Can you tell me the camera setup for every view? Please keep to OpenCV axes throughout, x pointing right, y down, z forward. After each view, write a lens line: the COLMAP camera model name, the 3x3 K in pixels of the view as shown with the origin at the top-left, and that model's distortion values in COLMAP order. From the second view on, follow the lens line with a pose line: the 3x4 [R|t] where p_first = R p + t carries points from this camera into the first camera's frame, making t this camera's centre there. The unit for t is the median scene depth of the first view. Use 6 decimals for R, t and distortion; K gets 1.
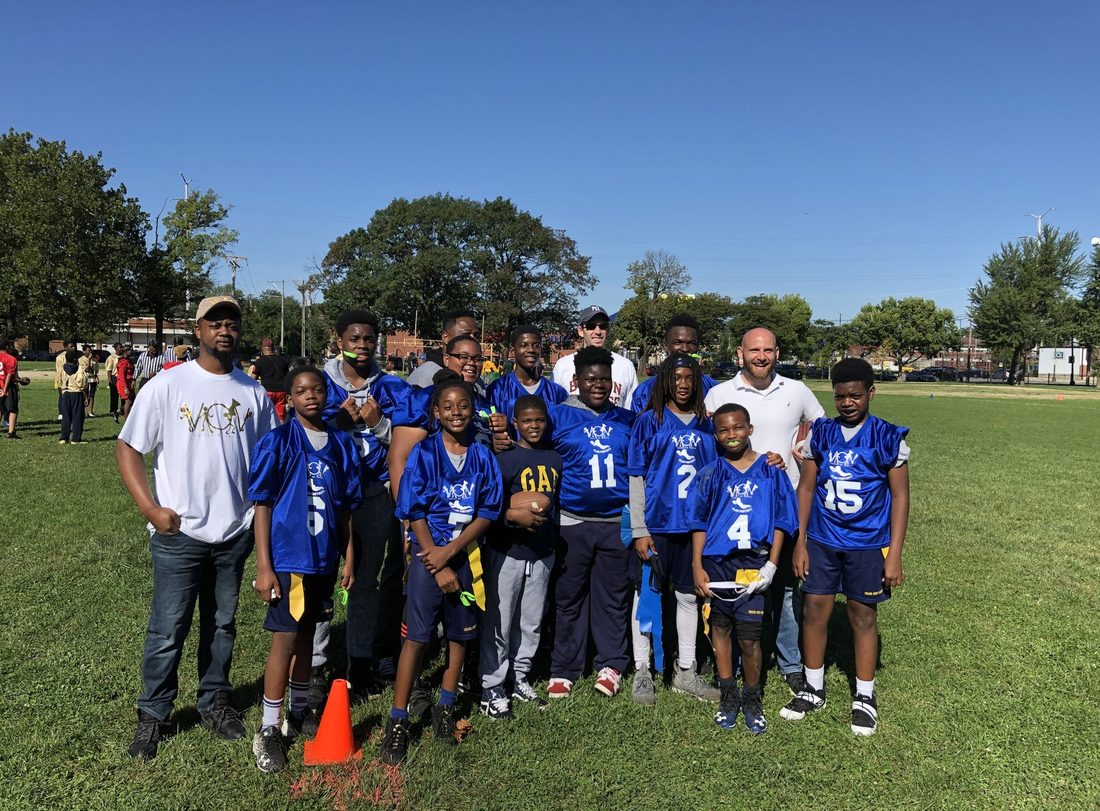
lens RADIAL K [[870.0, 0, 552.3], [0, 870.0, 404.8], [0, 0, 1]] dist [-0.009183, -0.000458]
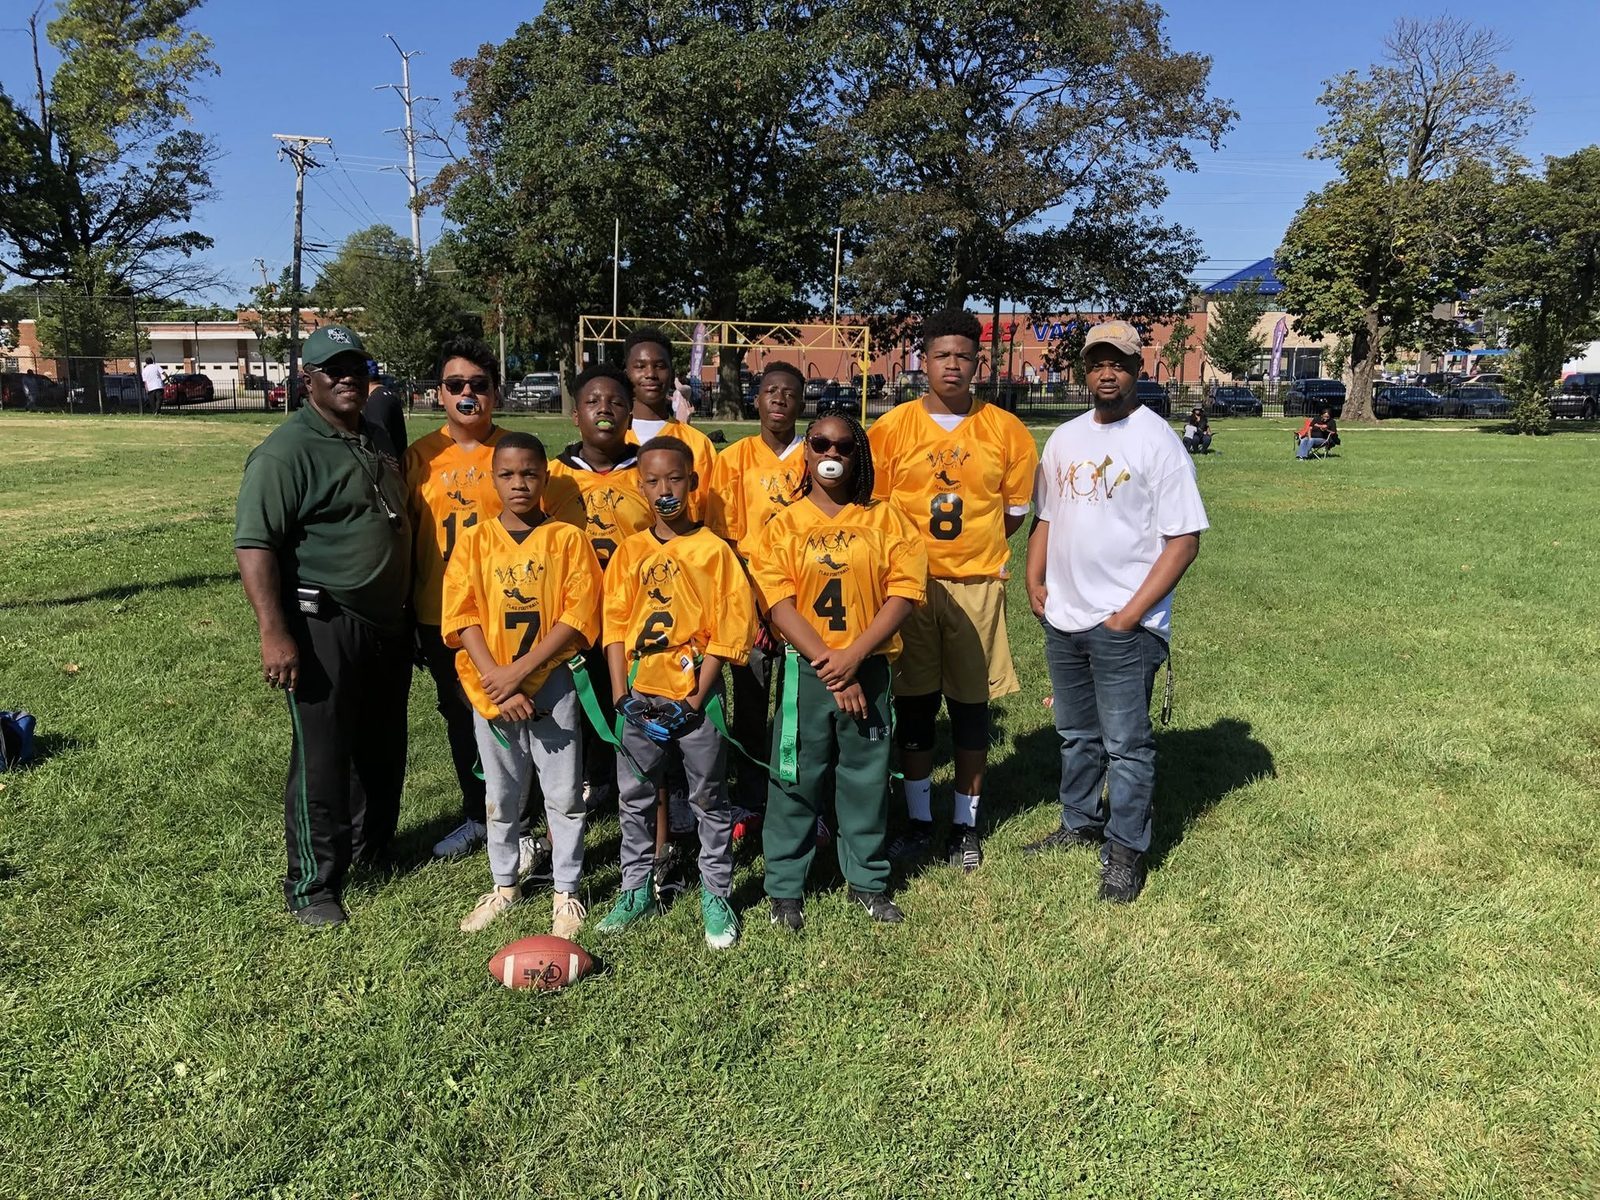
lens RADIAL K [[1251.8, 0, 799.4], [0, 1251.8, 598.6], [0, 0, 1]] dist [0.006168, 0.002631]
pose [[0.969212, 0.023162, -0.245136, 0.014661], [0.006772, 0.992682, 0.120570, -0.024538], [0.246134, -0.118518, 0.961962, 0.477296]]
